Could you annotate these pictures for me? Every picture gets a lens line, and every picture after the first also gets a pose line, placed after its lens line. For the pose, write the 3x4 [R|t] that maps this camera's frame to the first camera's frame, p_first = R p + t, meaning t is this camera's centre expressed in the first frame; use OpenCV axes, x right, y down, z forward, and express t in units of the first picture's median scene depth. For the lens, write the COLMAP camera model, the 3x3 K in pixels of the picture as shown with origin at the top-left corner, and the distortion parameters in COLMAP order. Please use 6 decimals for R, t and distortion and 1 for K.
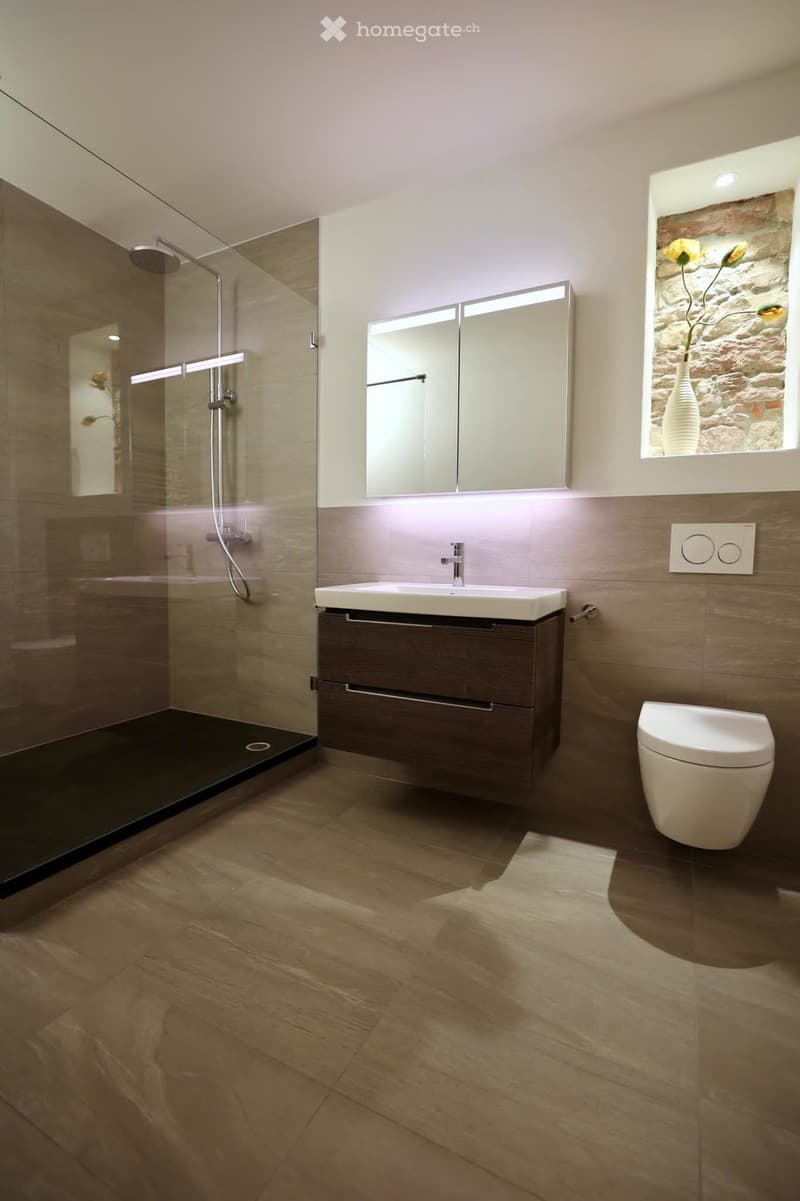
lens RADIAL K [[555.7, 0, 400.0], [0, 555.7, 600.5], [0, 0, 1]] dist [-0.041867, 0.012946]
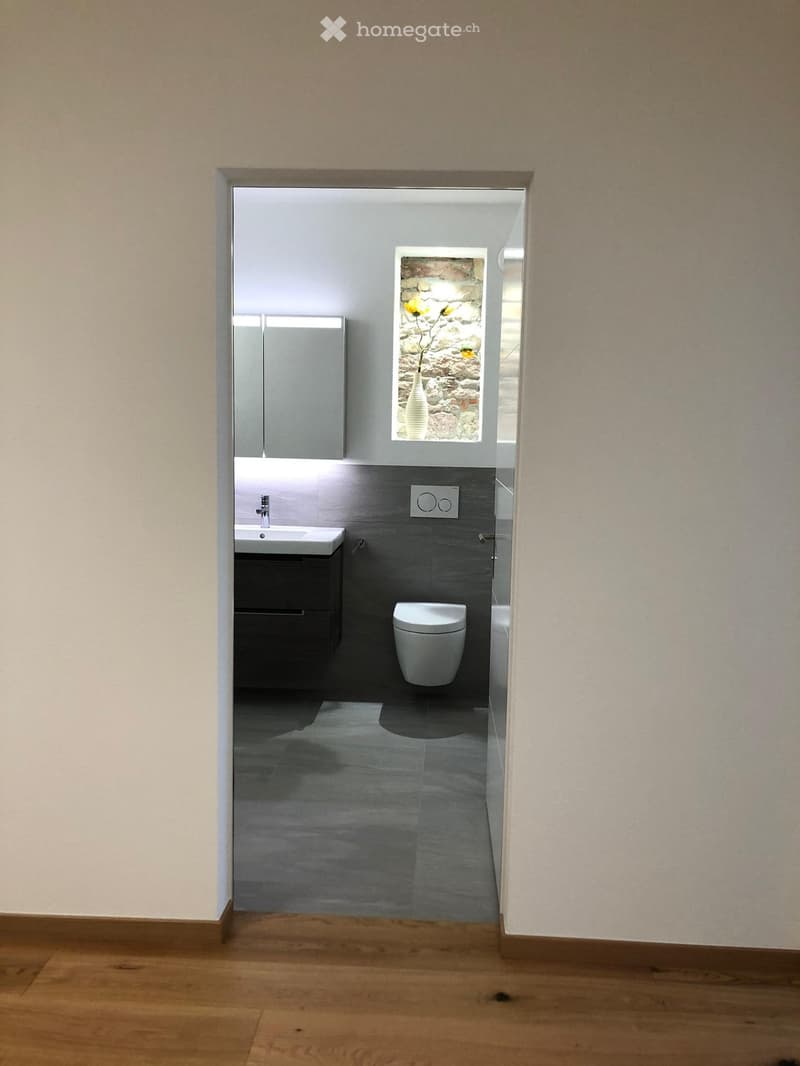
lens RADIAL K [[876.3, 0, 400.0], [0, 876.3, 533.0], [0, 0, 1]] dist [0.088545, -0.003678]
pose [[0.915447, -0.043100, 0.400123, -0.479170], [0.020281, 0.997926, 0.061092, -0.146916], [-0.401927, -0.047811, 0.914423, -1.137780]]
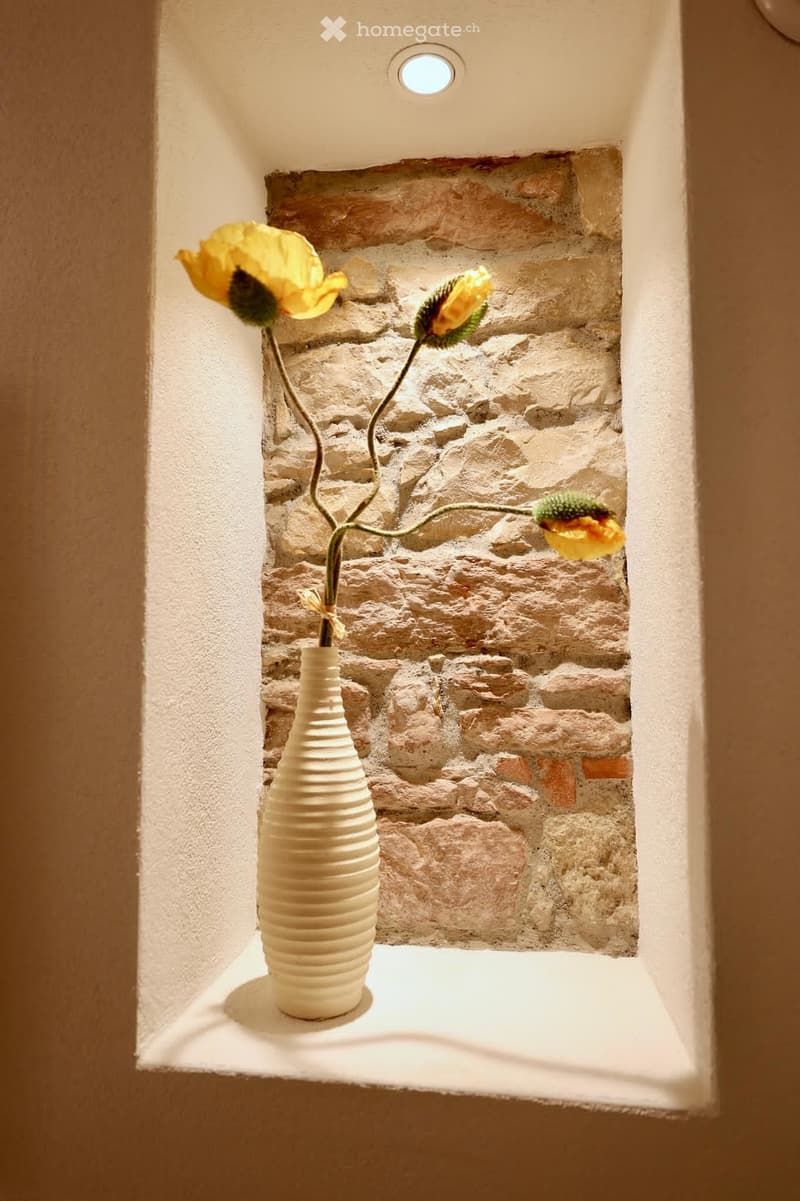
lens RADIAL K [[739.4, 0, 400.0], [0, 739.4, 600.5], [0, 0, 1]] dist [-0.001587, -0.000048]
pose [[0.944980, 0.008803, 0.327010, 0.422664], [0.036836, 0.990417, -0.133109, -0.397242], [-0.325048, 0.137831, 0.935599, 0.608466]]
